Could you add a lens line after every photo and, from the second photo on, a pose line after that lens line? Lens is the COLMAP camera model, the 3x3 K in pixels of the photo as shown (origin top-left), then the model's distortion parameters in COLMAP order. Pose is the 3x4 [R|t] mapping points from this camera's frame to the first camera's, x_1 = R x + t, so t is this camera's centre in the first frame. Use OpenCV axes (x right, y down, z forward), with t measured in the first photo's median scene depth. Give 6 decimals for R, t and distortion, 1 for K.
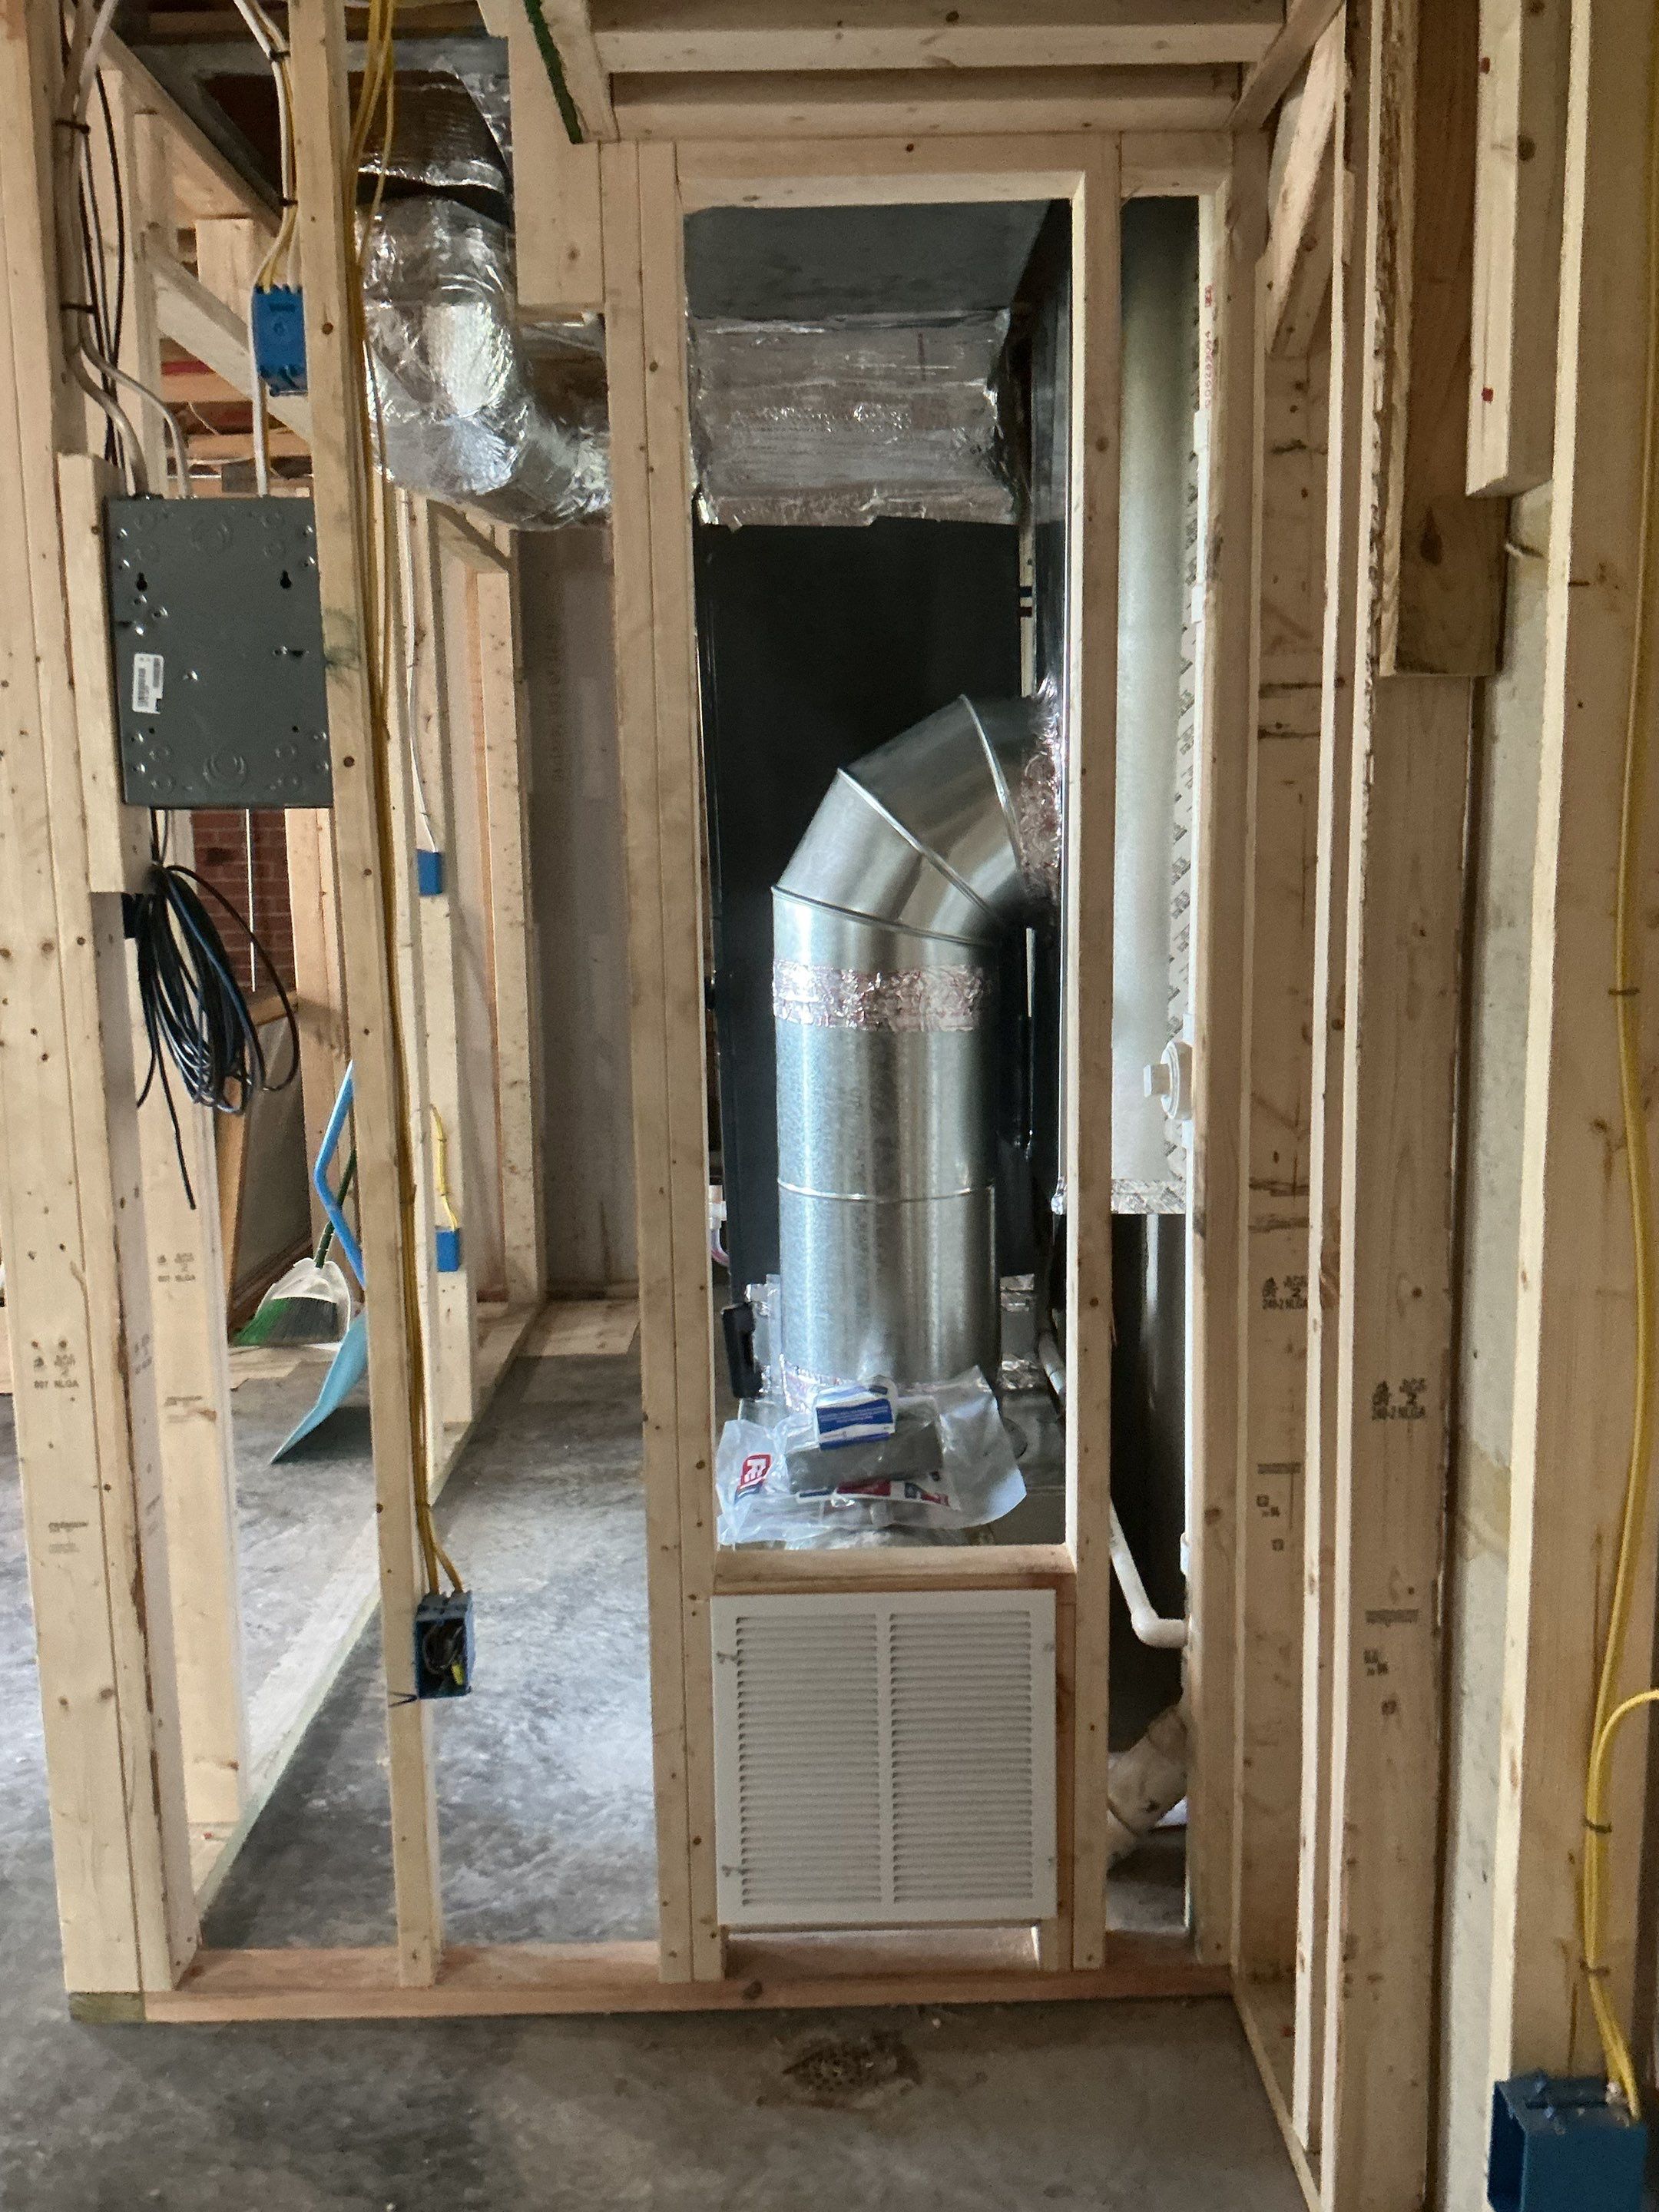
lens RADIAL K [[1821.8, 0, 834.6], [0, 1821.8, 1105.6], [0, 0, 1]] dist [0.122732, -0.257074]
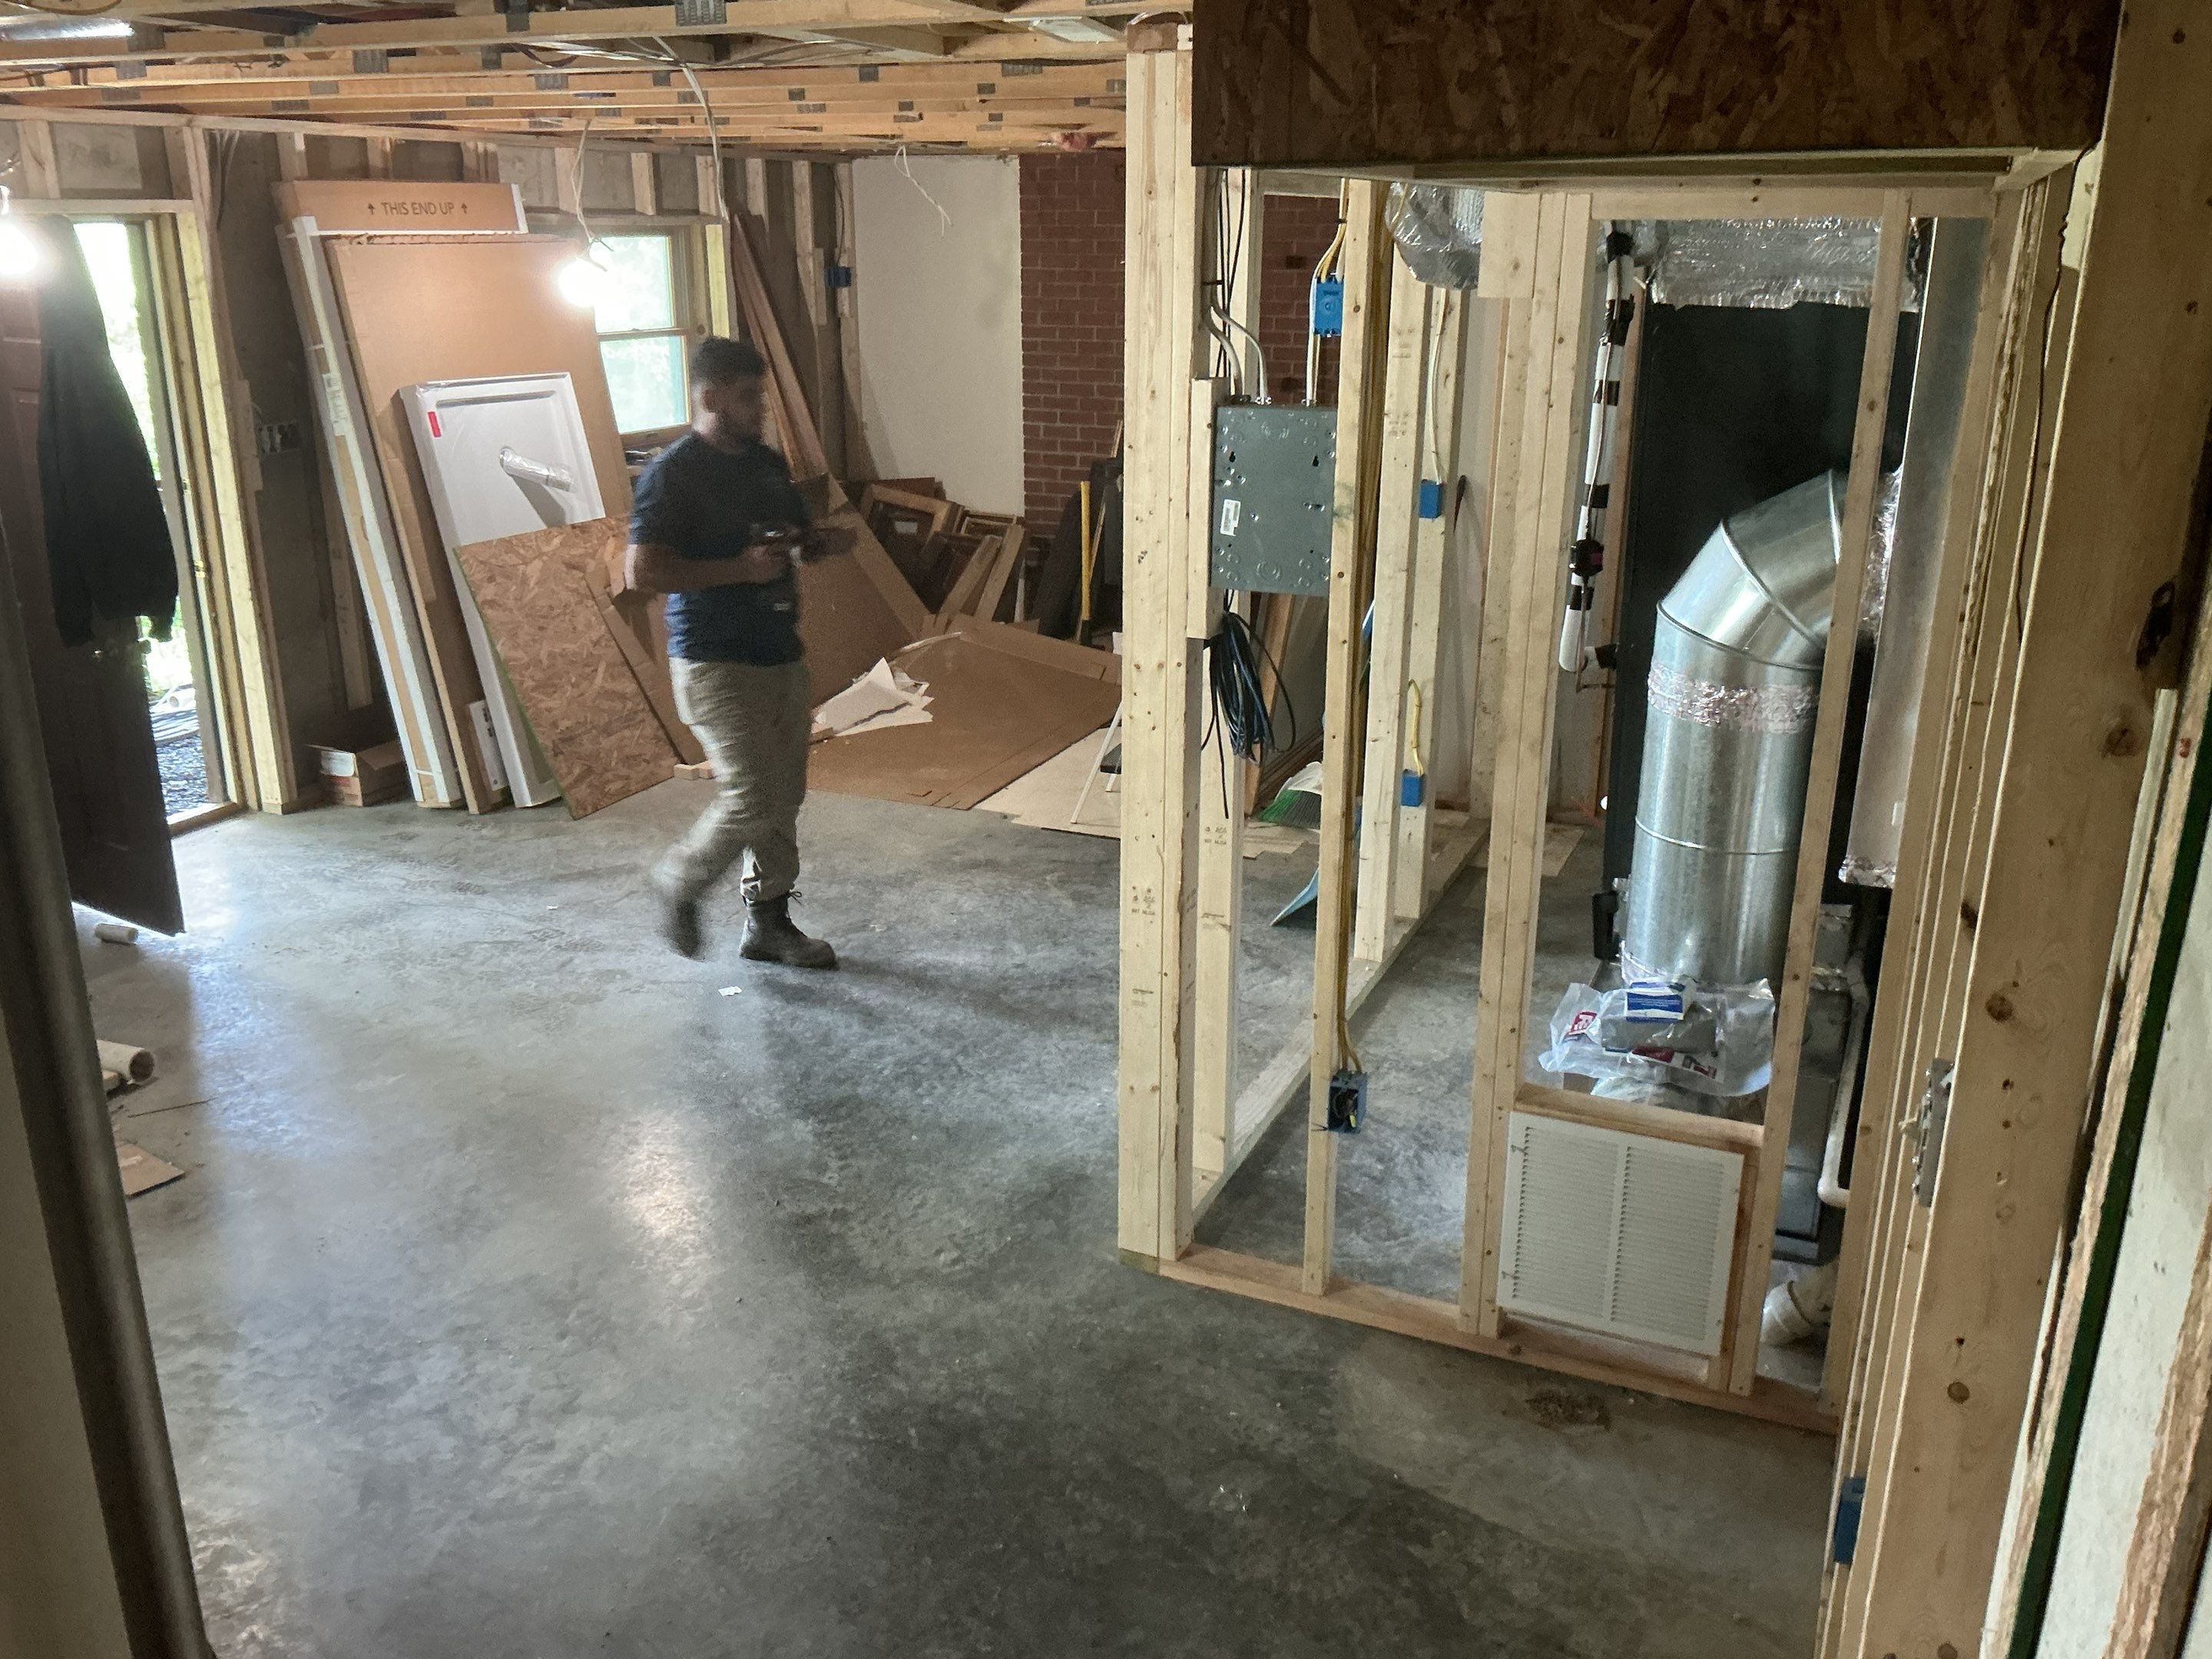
lens RADIAL K [[1821.8, 0, 1097.6], [0, 1821.8, 827.9], [0, 0, 1]] dist [0.122732, -0.257074]
pose [[0.909091, 0.147260, -0.389703, 0.172700], [-0.078423, 0.979210, 0.187078, -0.218063], [0.409150, -0.139510, 0.901739, -0.488743]]
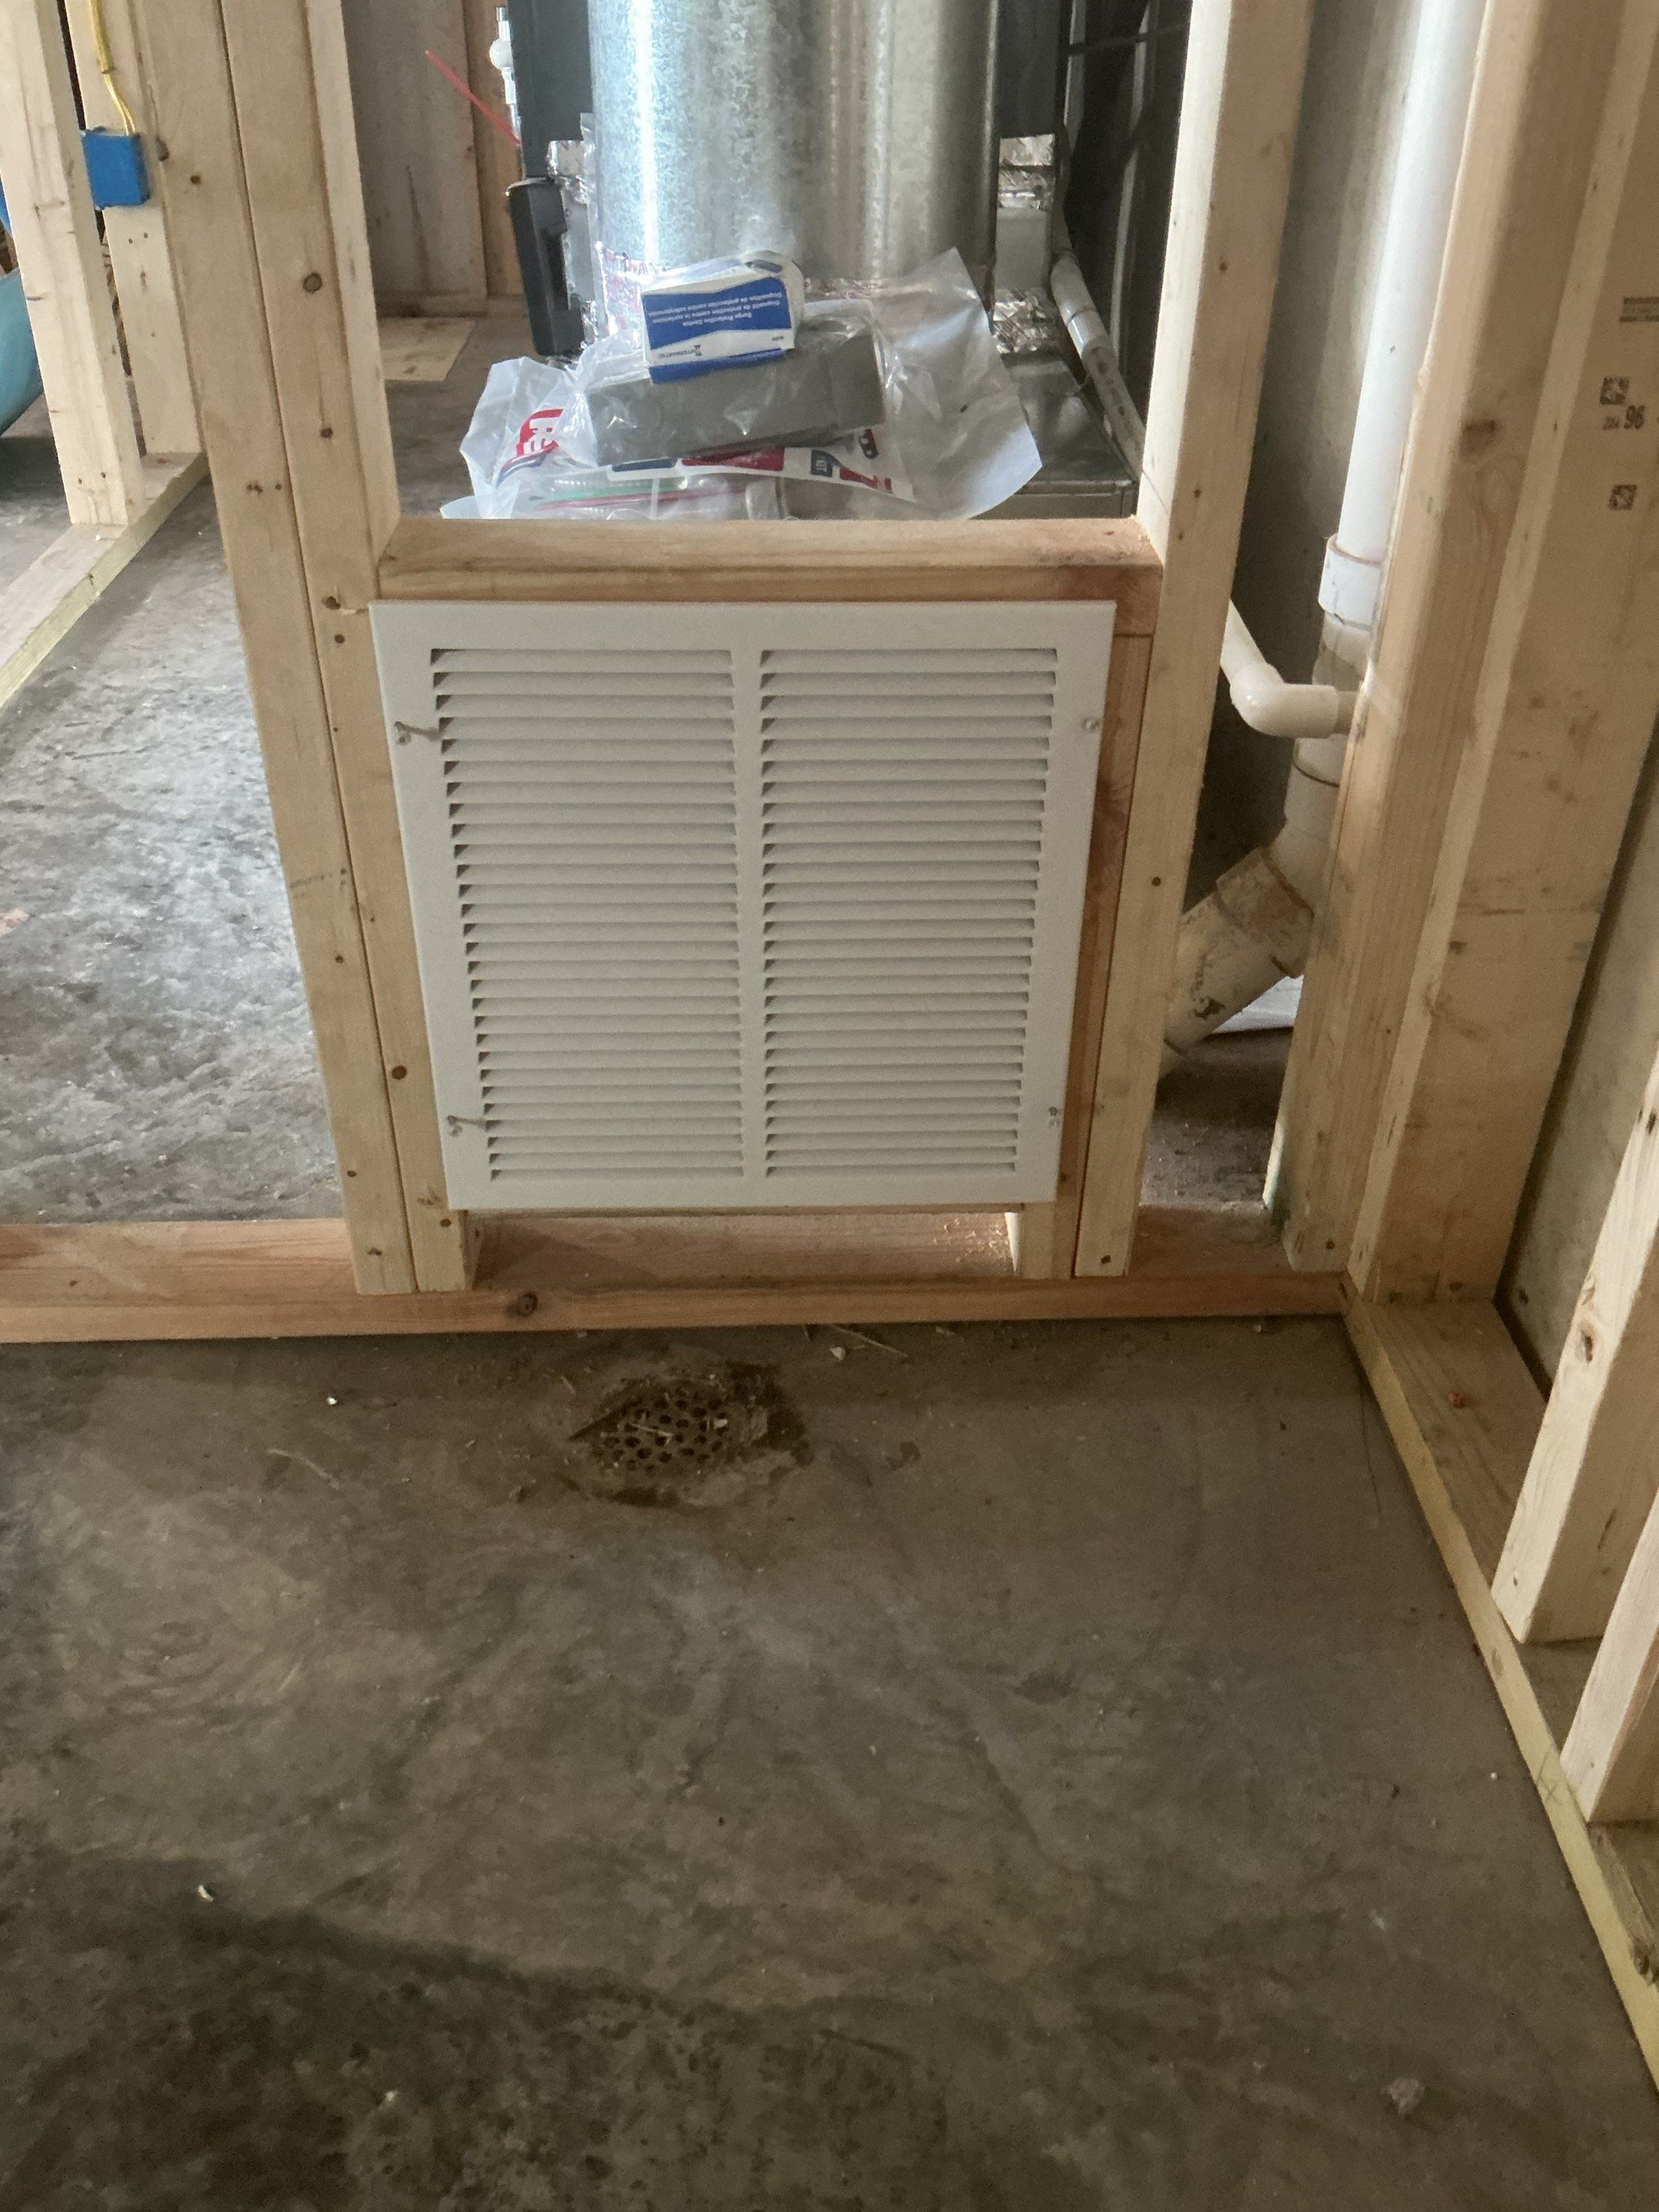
lens RADIAL K [[1821.8, 0, 834.6], [0, 1821.8, 1105.6], [0, 0, 1]] dist [0.122732, -0.257074]
pose [[0.999266, 0.009289, 0.037154, 0.030212], [-0.024389, 0.902332, 0.430351, 0.165368], [-0.029528, -0.430942, 0.901896, 0.483717]]
